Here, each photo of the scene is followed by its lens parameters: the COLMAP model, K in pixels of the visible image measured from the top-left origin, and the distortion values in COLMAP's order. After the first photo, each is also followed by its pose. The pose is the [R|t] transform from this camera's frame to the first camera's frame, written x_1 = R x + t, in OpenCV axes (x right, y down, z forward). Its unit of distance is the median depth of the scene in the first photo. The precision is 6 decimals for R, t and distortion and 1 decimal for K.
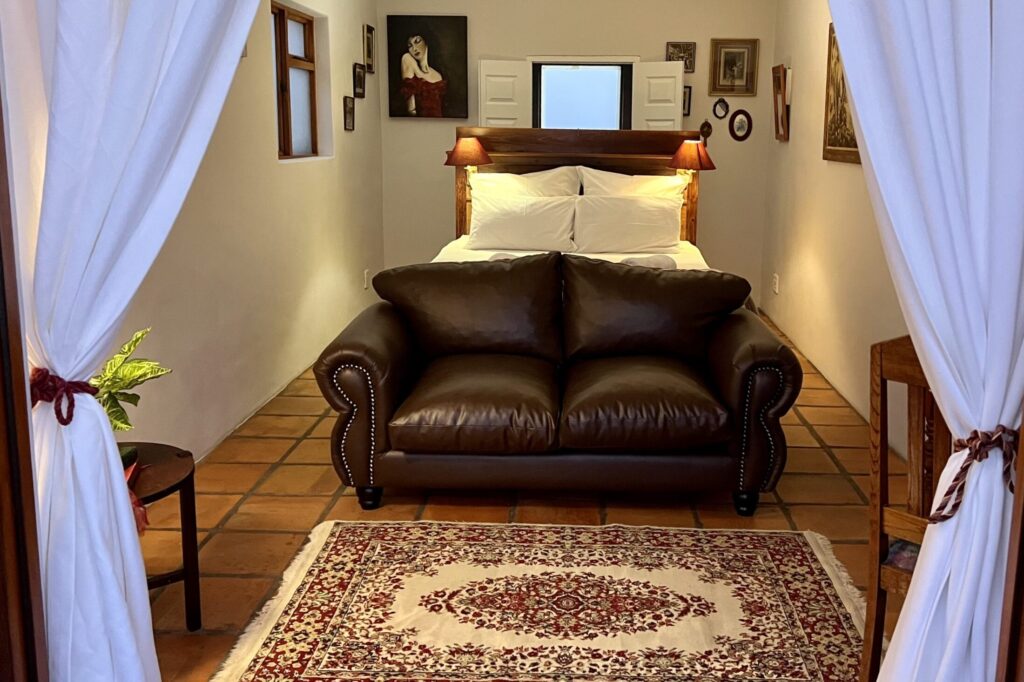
lens RADIAL K [[995.0, 0, 571.2], [0, 995.0, 291.2], [0, 0, 1]] dist [0.068348, -0.004848]
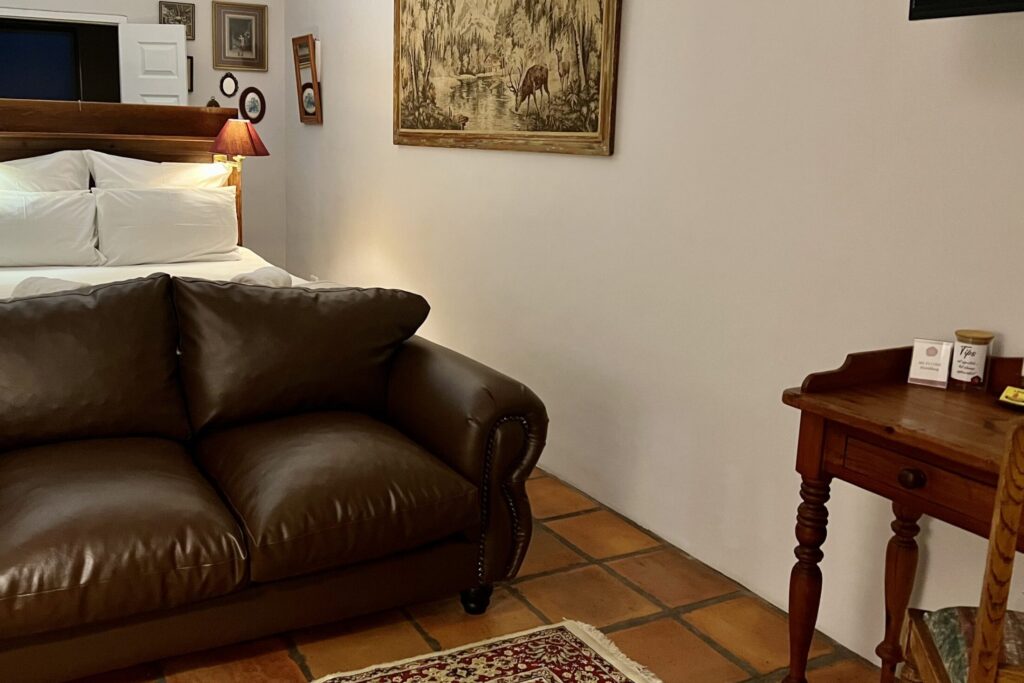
lens RADIAL K [[950.4, 0, 433.0], [0, 950.4, 320.1], [0, 0, 1]] dist [0.051550, -0.044504]
pose [[0.889967, -0.079496, 0.449043, -0.170826], [0.059262, 0.996500, 0.058962, -0.042559], [-0.452158, -0.025863, 0.891563, 0.401302]]
